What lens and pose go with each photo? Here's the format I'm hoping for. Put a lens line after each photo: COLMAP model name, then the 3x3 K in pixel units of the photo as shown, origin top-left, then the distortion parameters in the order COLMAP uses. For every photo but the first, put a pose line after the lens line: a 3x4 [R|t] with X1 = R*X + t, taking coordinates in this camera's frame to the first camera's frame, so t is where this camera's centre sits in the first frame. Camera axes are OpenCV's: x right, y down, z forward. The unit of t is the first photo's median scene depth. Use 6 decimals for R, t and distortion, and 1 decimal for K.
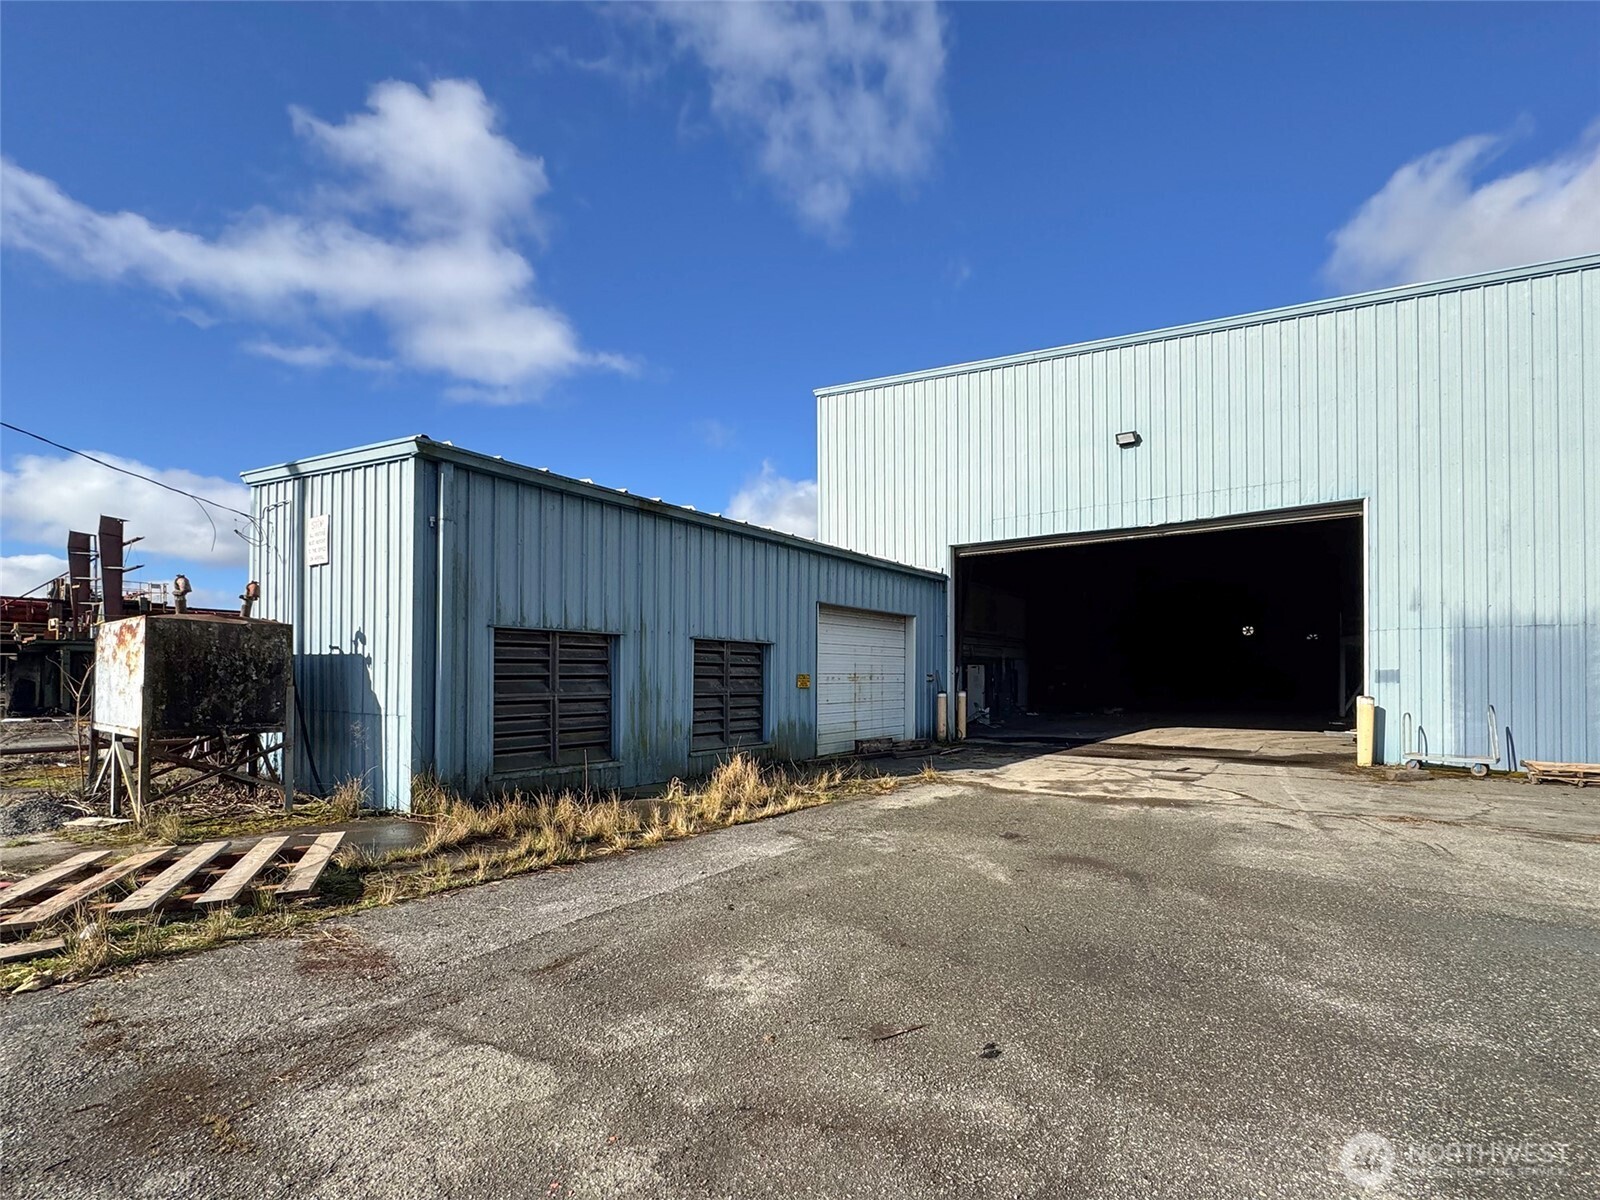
lens RADIAL K [[708.8, 0, 854.1], [0, 708.8, 663.8], [0, 0, 1]] dist [-0.002972, -0.000243]
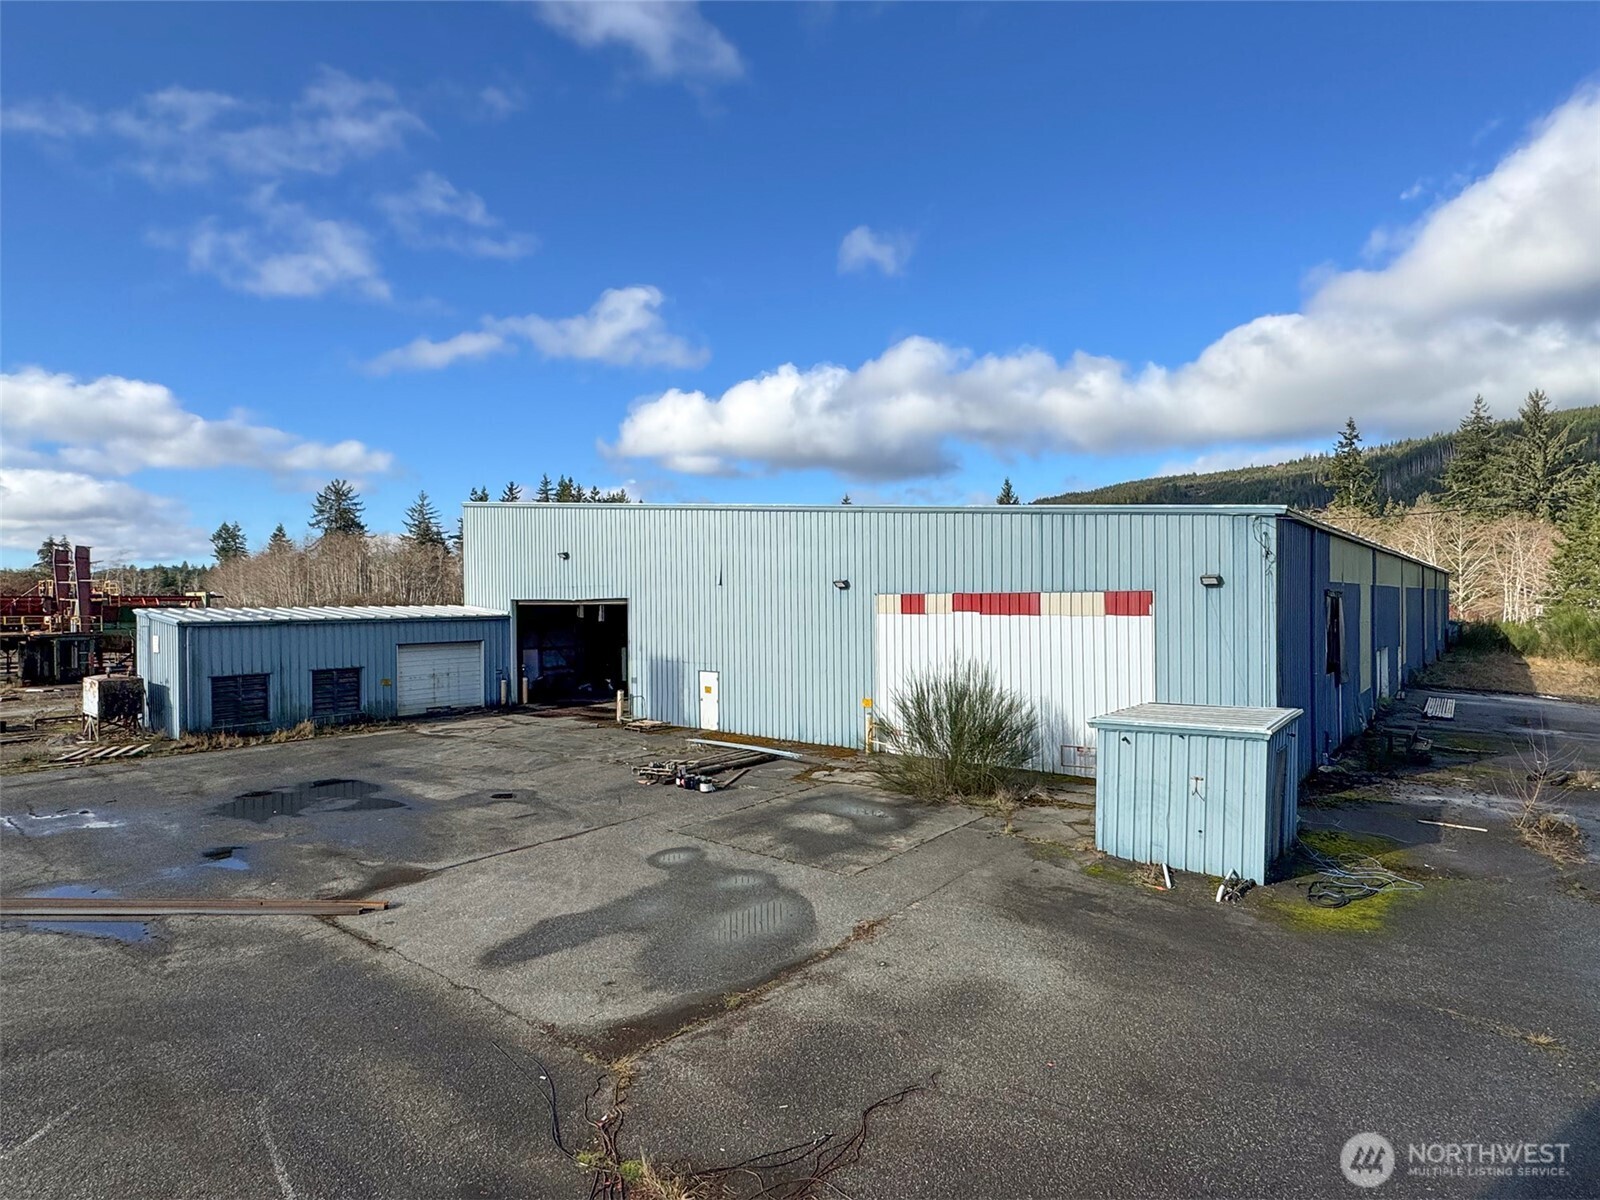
lens RADIAL K [[825.7, 0, 852.1], [0, 825.7, 600.9], [0, 0, 1]] dist [-0.002295, -0.000011]
pose [[0.998230, -0.009909, -0.058637, 1.663440], [0.011341, 0.999644, 0.024147, -0.297520], [0.058377, -0.024769, 0.997987, -1.591523]]
